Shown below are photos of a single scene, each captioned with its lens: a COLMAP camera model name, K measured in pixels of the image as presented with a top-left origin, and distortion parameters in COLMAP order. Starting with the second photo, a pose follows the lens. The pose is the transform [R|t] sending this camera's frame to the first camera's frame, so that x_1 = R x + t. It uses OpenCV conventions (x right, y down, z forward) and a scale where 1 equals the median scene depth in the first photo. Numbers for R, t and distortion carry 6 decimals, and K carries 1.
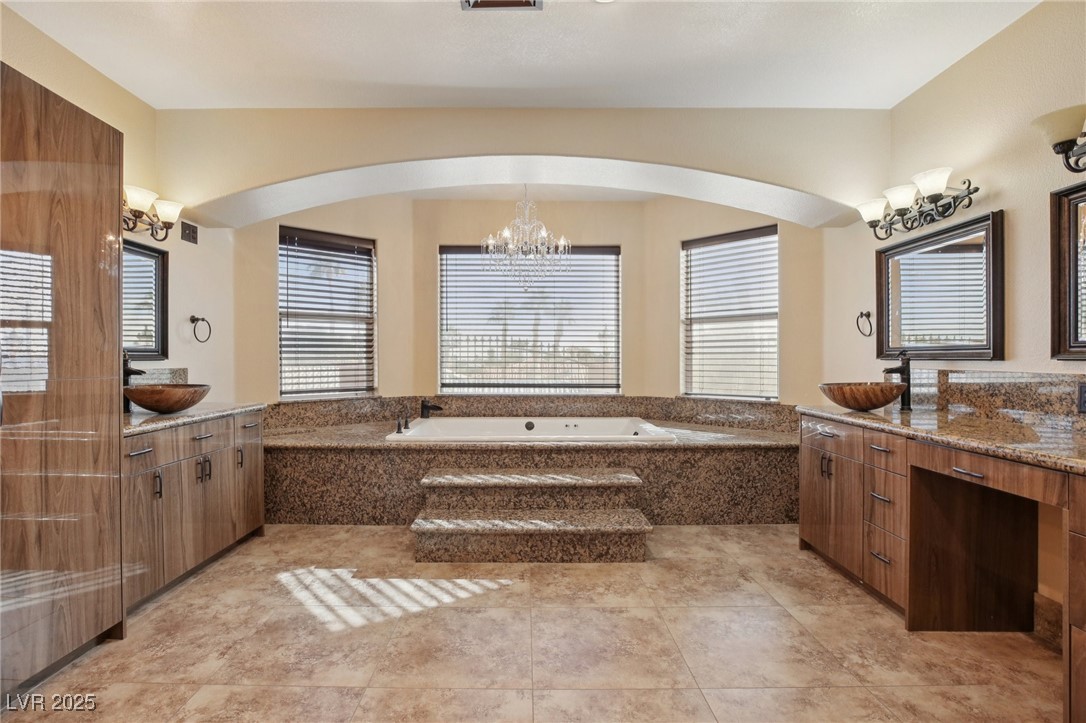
lens RADIAL K [[505.8, 0, 519.2], [0, 505.8, 363.6], [0, 0, 1]] dist [-0.005182, 0.000132]
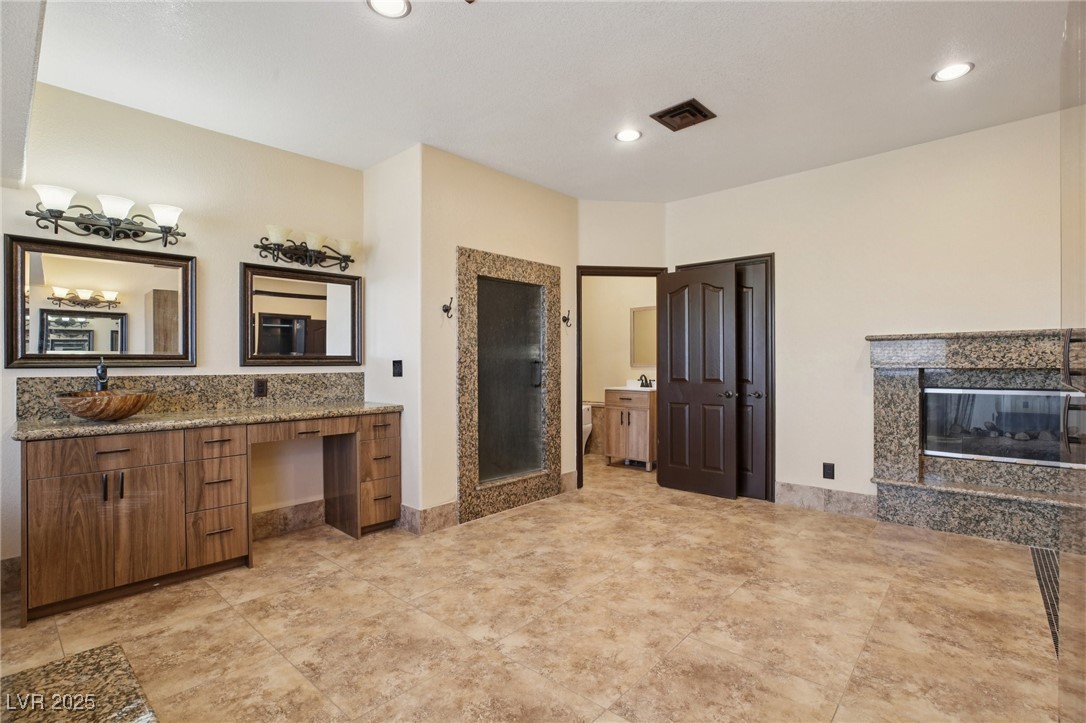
lens RADIAL K [[505.8, 0, 551.5], [0, 505.8, 359.5], [0, 0, 1]] dist [-0.005182, 0.000132]
pose [[-0.762321, 0.013298, 0.647063, -0.567603], [0.013795, 0.999896, -0.004297, -0.006305], [-0.647052, 0.005650, -0.762425, 1.201129]]
